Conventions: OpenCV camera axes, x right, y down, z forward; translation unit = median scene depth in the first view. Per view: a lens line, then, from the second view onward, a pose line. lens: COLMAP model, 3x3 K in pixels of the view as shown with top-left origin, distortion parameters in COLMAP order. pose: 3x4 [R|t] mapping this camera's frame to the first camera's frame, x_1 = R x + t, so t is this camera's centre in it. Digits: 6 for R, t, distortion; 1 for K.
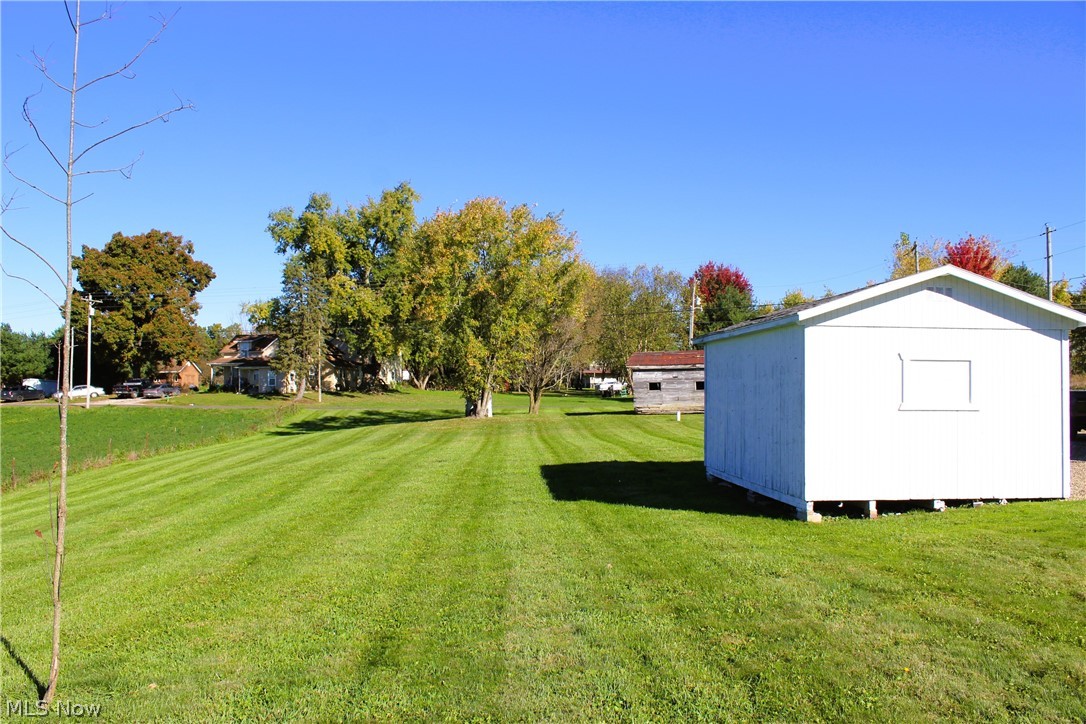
lens RADIAL K [[908.4, 0, 526.9], [0, 908.4, 359.6], [0, 0, 1]] dist [-0.163998, 0.166414]
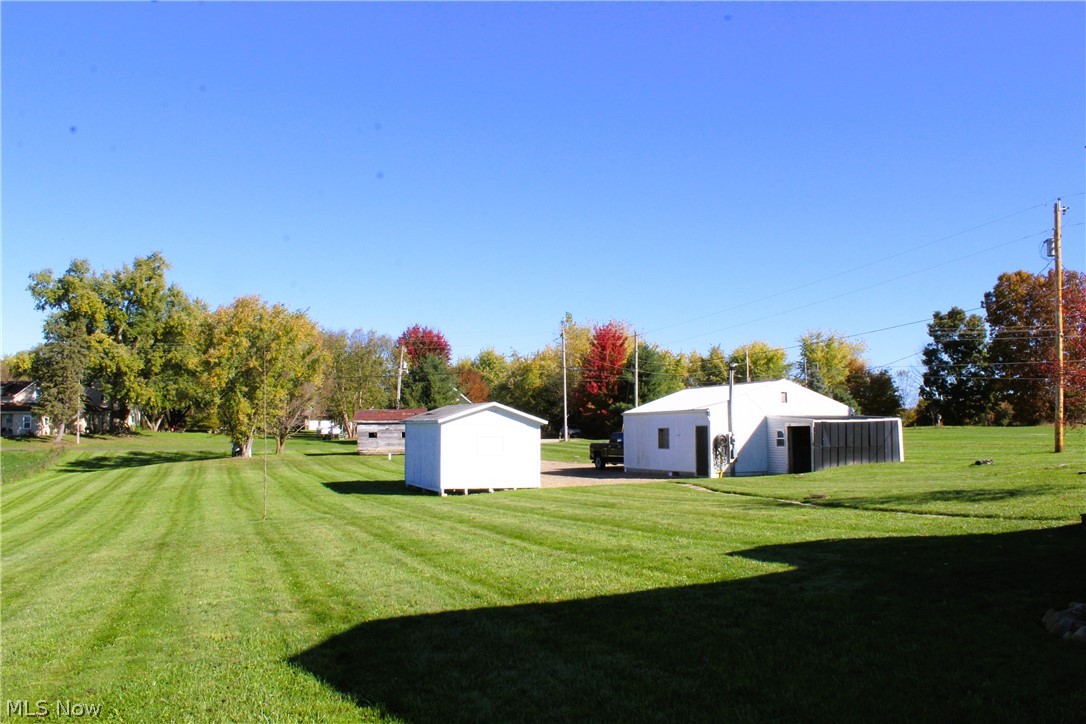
lens RADIAL K [[908.4, 0, 526.9], [0, 908.4, 359.6], [0, 0, 1]] dist [-0.163998, 0.166414]
pose [[0.948874, 0.025275, 0.314641, -0.042510], [-0.011658, 0.998915, -0.045084, -0.015350], [-0.315439, 0.039111, 0.948139, -0.230606]]
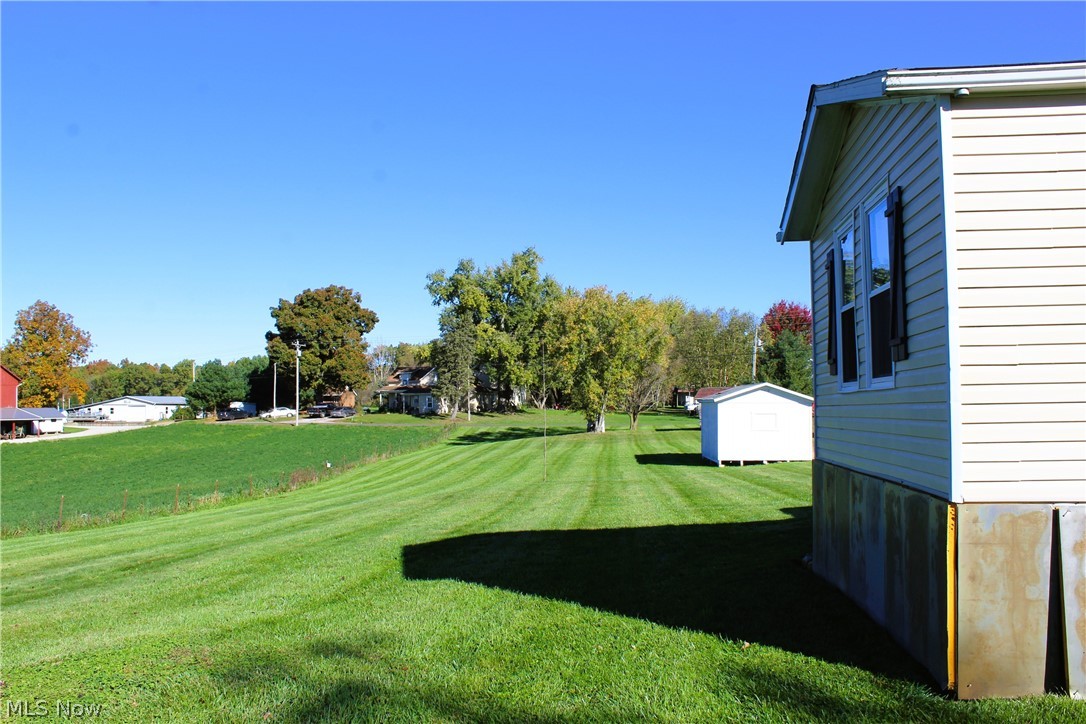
lens RADIAL K [[908.4, 0, 526.9], [0, 908.4, 359.6], [0, 0, 1]] dist [-0.163998, 0.166414]
pose [[0.993654, -0.008122, -0.112187, 0.001415], [0.006338, 0.999848, -0.016249, -0.019103], [0.112302, 0.015435, 0.993554, -0.290937]]
